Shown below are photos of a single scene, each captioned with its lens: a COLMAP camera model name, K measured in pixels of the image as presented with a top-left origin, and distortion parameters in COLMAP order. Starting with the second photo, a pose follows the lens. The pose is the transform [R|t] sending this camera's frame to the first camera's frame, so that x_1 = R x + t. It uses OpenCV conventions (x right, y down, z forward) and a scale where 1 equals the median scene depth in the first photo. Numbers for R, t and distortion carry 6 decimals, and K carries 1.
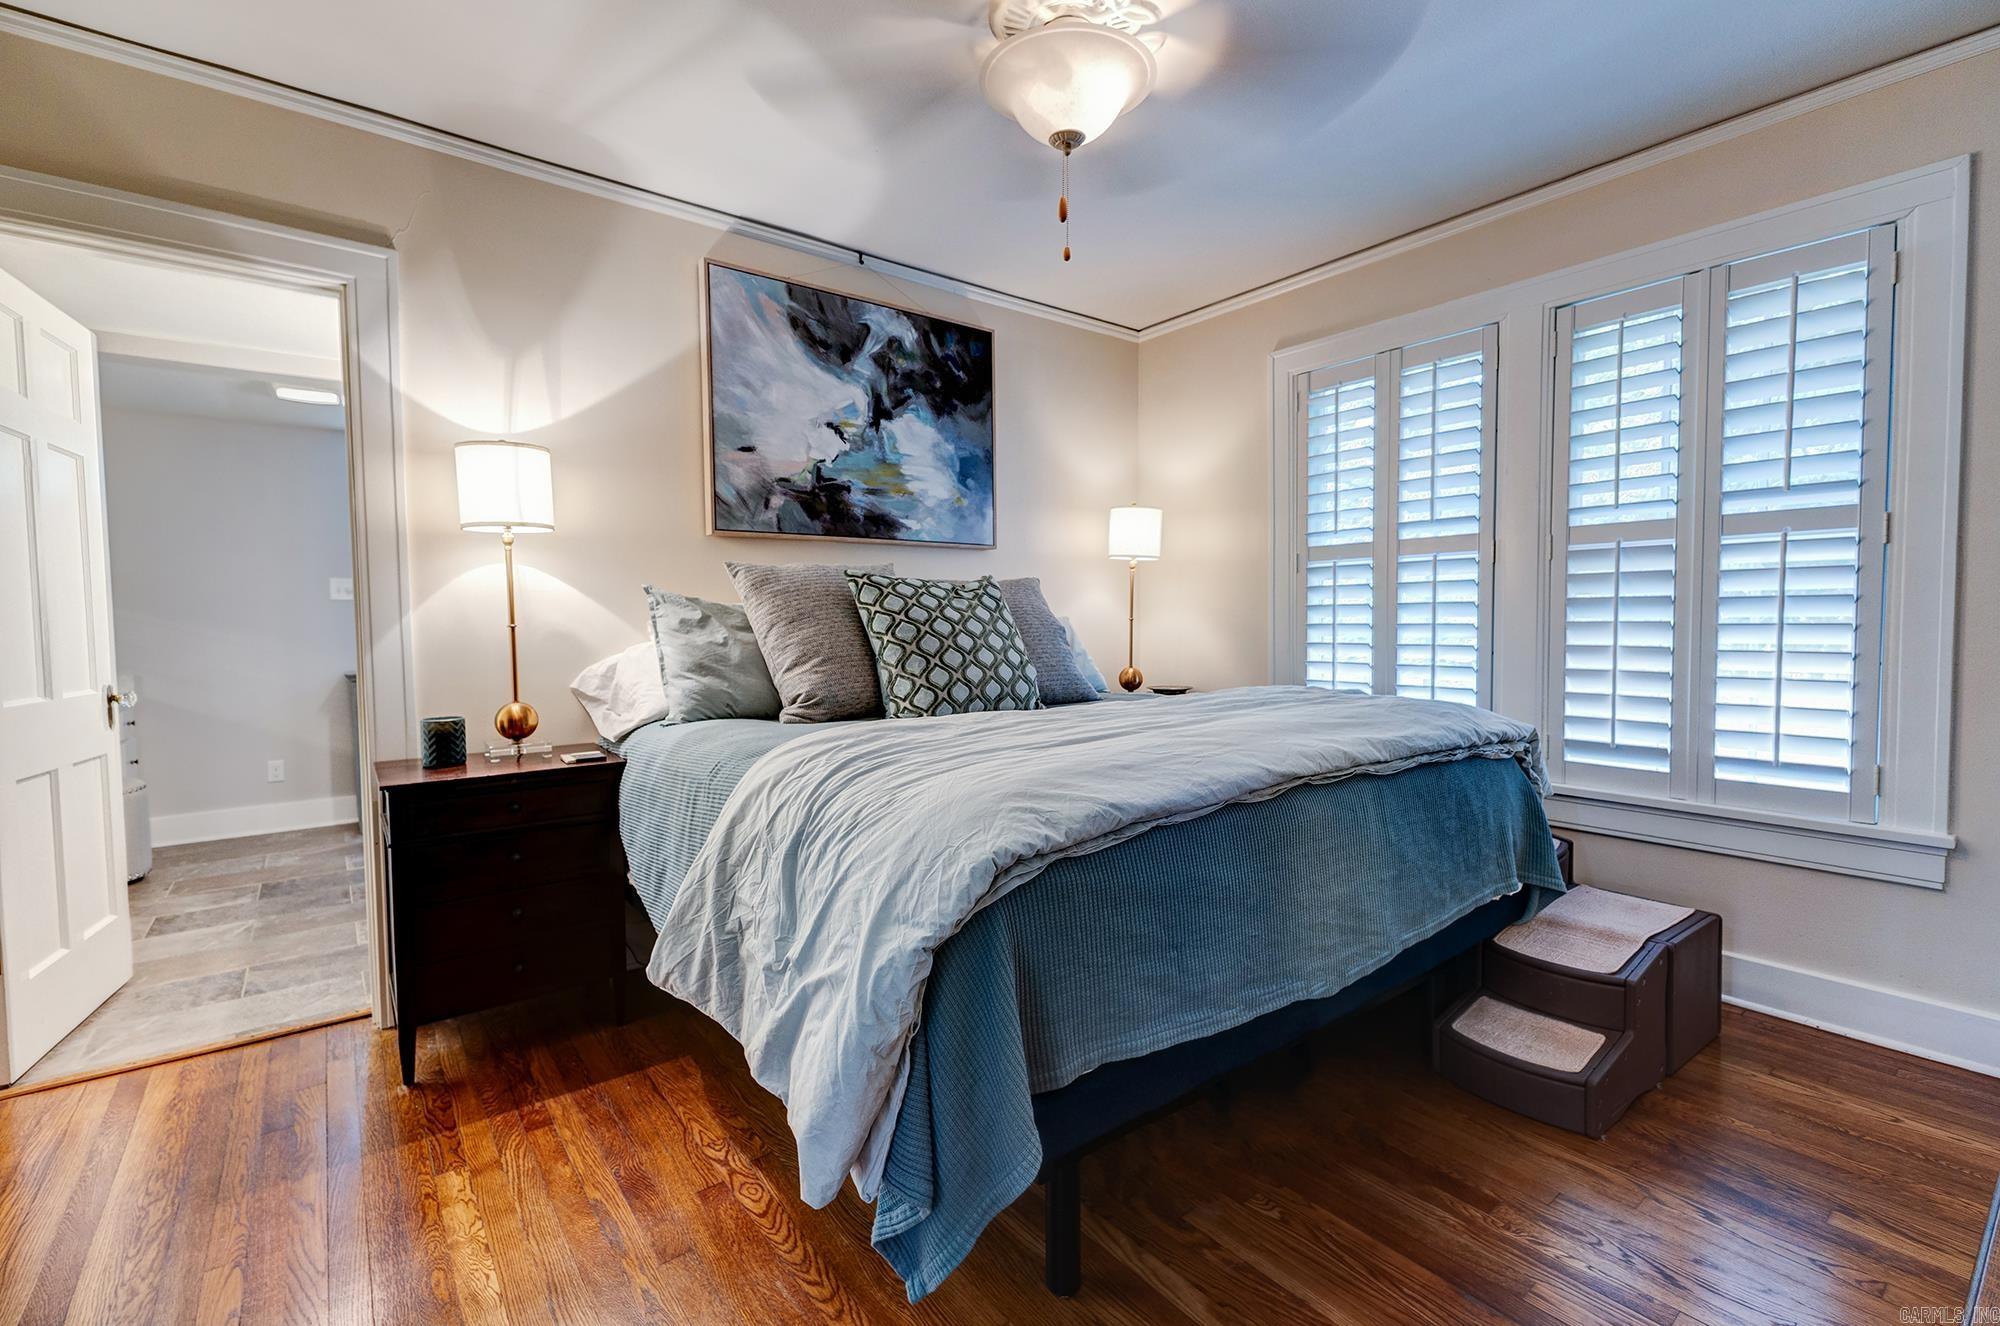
lens RADIAL K [[863.7, 0, 1000.0], [0, 863.7, 663.0], [0, 0, 1]] dist [0.000322, -0.000281]
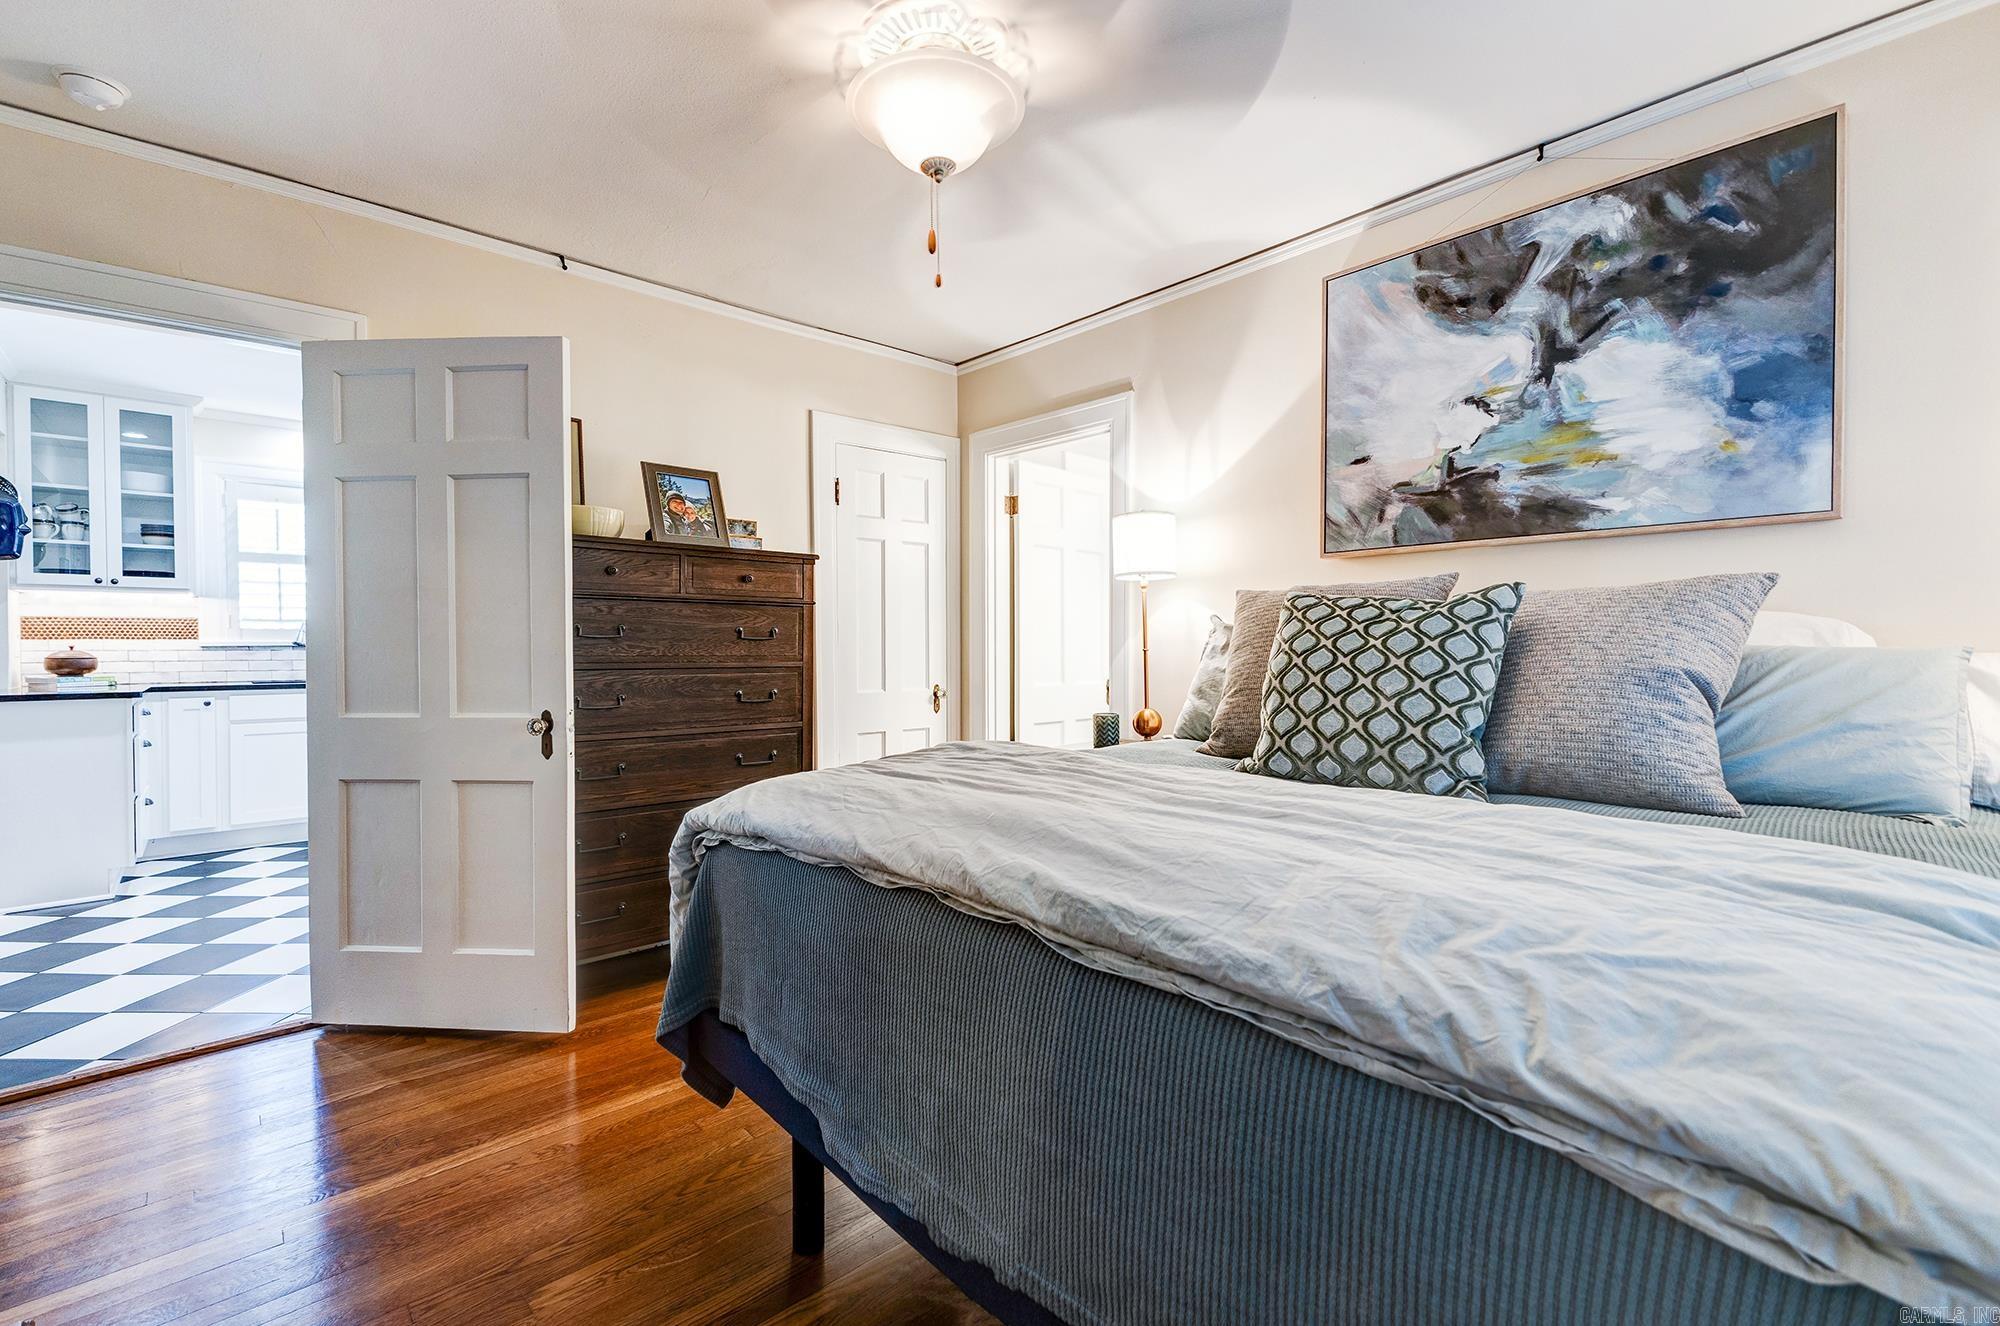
lens RADIAL K [[847.4, 0, 1000.0], [0, 847.4, 663.0], [0, 0, 1]] dist [-0.003912, -0.000516]
pose [[0.065382, 0.032471, -0.997332, 0.542415], [-0.051220, 0.998262, 0.029143, -0.036771], [0.996545, 0.049178, 0.066932, 0.526669]]
